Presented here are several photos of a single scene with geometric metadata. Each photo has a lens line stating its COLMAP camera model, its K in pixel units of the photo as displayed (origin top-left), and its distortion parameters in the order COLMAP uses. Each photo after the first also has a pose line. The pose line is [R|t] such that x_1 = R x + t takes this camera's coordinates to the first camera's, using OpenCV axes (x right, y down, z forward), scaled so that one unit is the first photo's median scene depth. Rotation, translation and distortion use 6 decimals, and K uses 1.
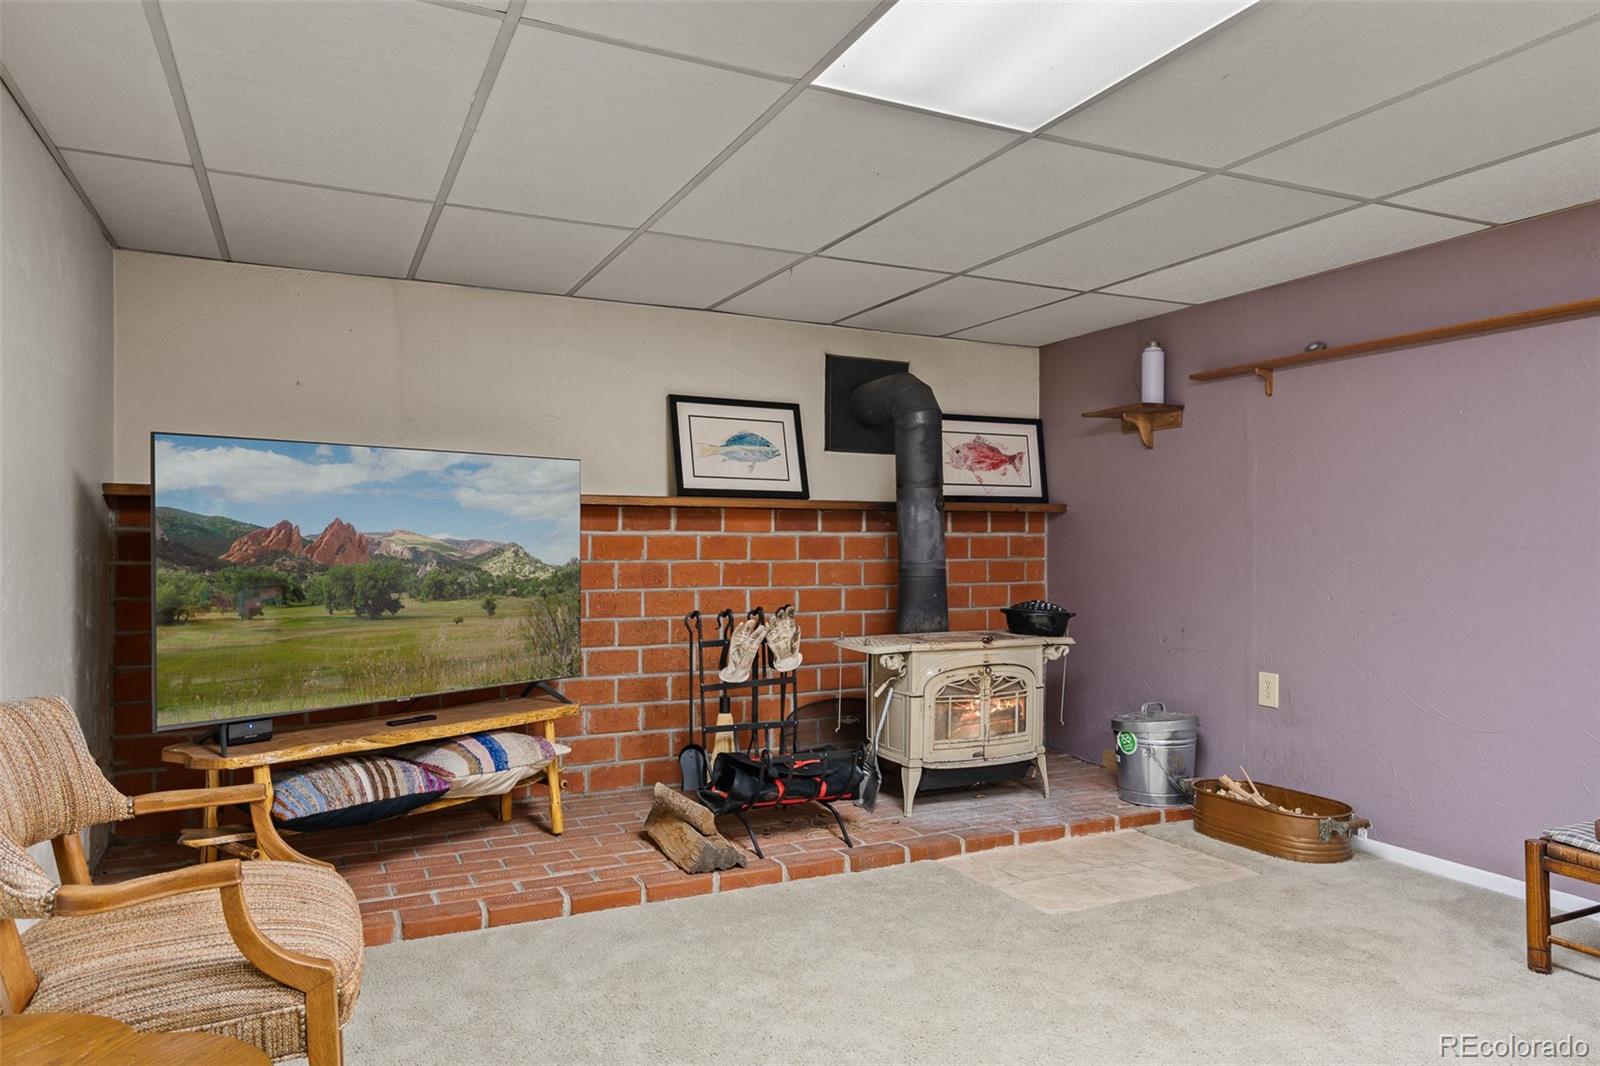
lens RADIAL K [[1061.3, 0, 800.1], [0, 1061.3, 534.1], [0, 0, 1]] dist [0.020421, -0.000356]
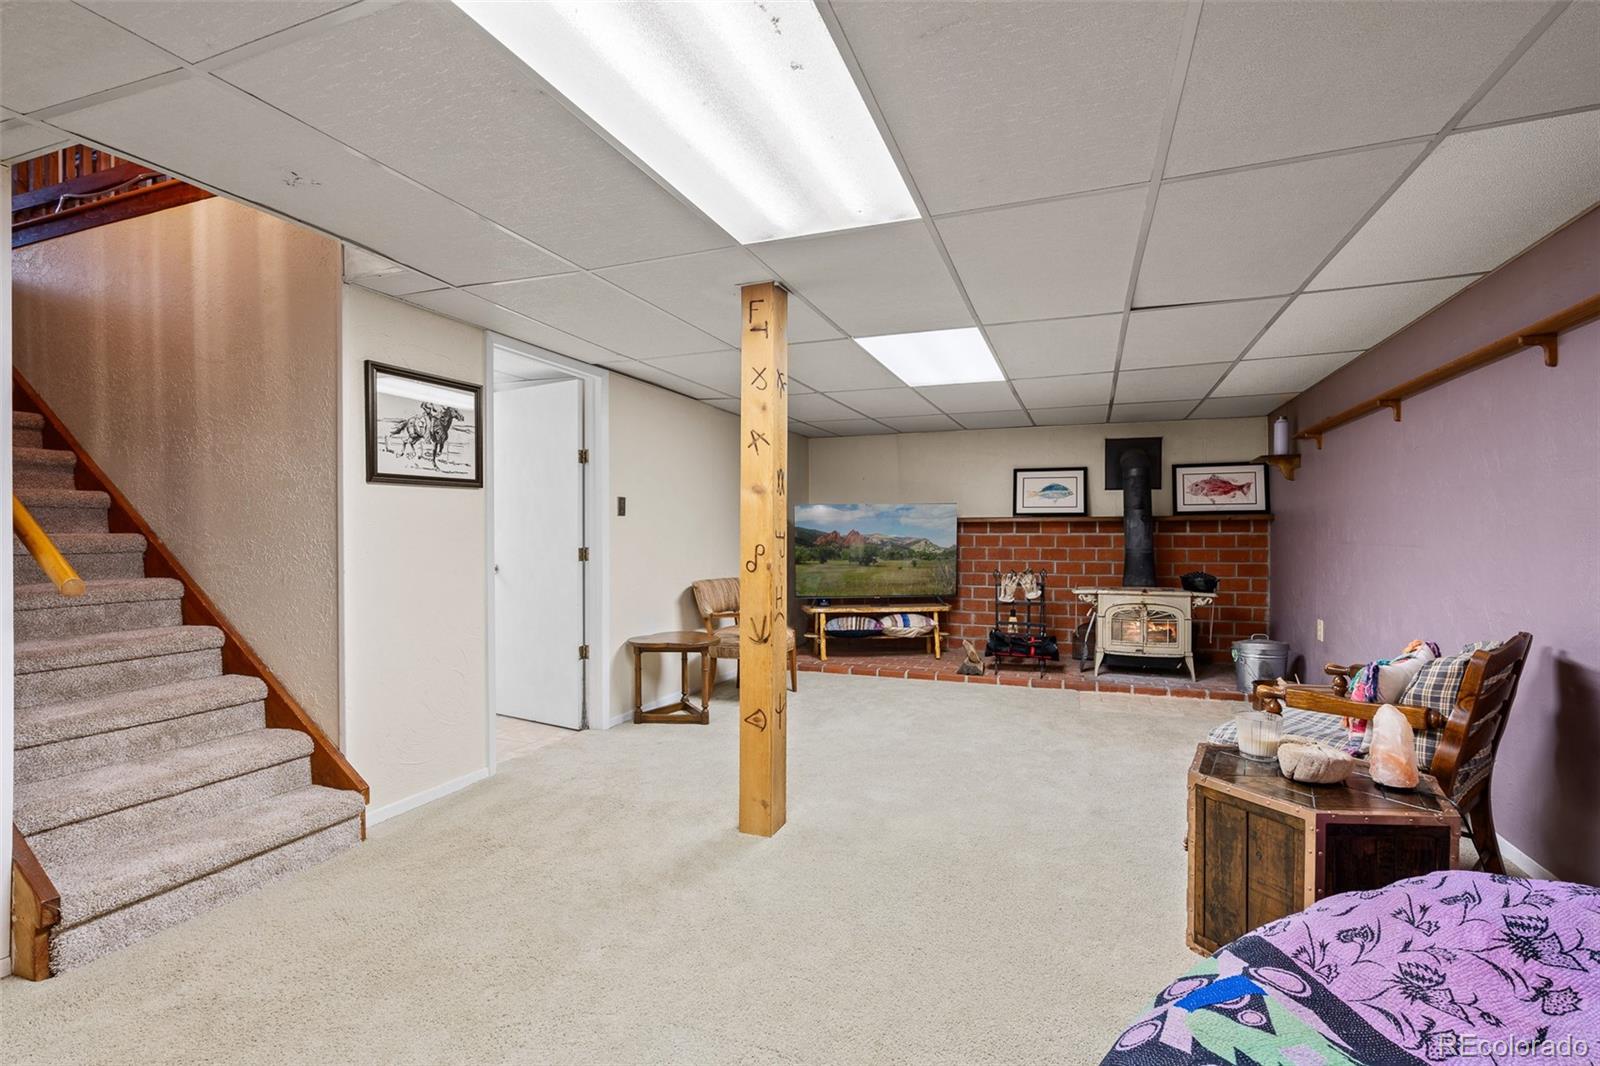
lens RADIAL K [[727.1, 0, 797.2], [0, 727.1, 530.0], [0, 0, 1]] dist [-0.009203, 0.003603]
pose [[0.683789, -0.005657, -0.729658, 0.672617], [0.006471, 0.999978, -0.001689, -0.009837], [0.729651, -0.003567, 0.683810, -0.322815]]
